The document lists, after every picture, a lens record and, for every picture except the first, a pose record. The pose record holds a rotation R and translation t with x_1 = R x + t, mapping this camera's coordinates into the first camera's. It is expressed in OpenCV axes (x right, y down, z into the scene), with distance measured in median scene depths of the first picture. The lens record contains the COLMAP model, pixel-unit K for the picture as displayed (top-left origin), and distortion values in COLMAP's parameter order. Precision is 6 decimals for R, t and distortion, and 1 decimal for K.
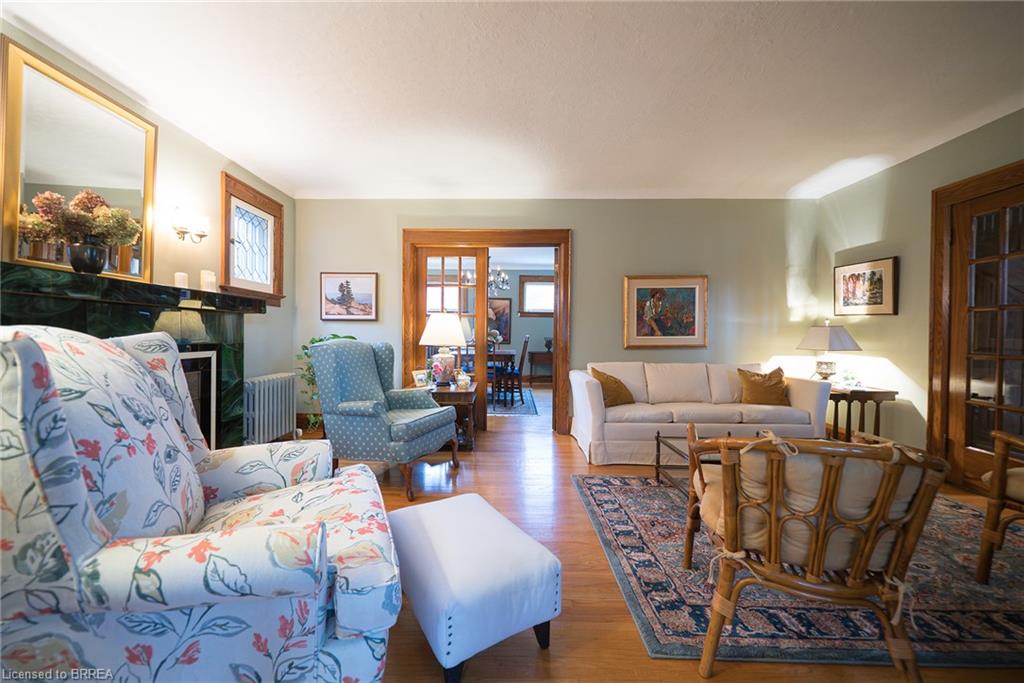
lens RADIAL K [[355.0, 0, 506.8], [0, 355.0, 345.1], [0, 0, 1]] dist [-0.001248, -0.000085]
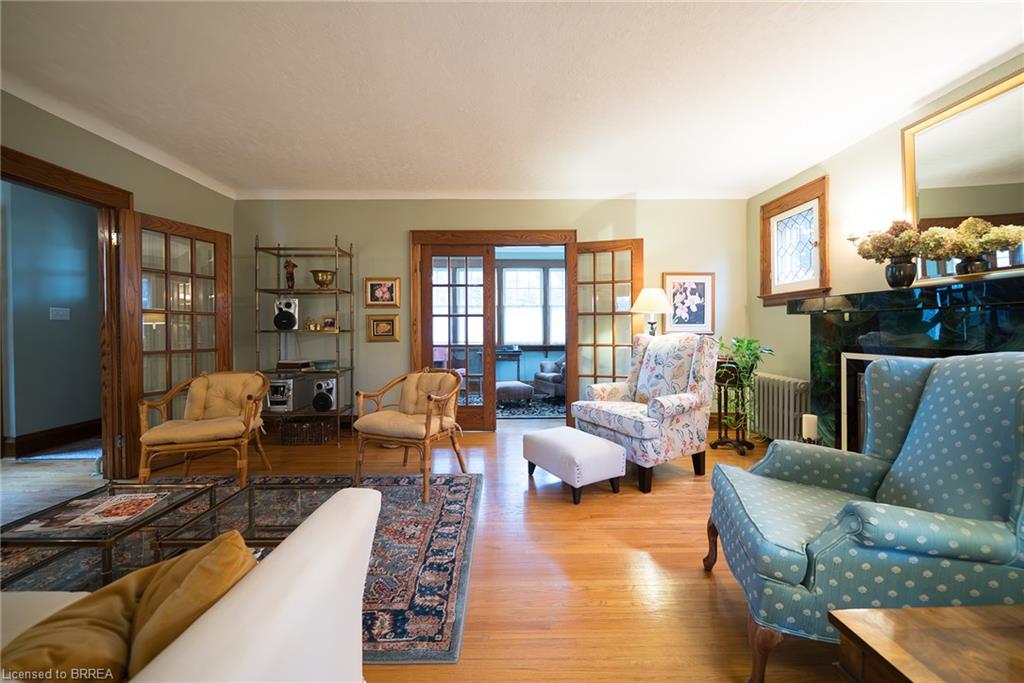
lens RADIAL K [[355.0, 0, 506.8], [0, 355.0, 345.1], [0, 0, 1]] dist [-0.001248, -0.000085]
pose [[-0.999201, 0.007481, -0.039253, 0.193356], [0.007190, 0.999946, 0.007545, 0.011934], [0.039307, 0.007257, -0.999201, 1.870146]]
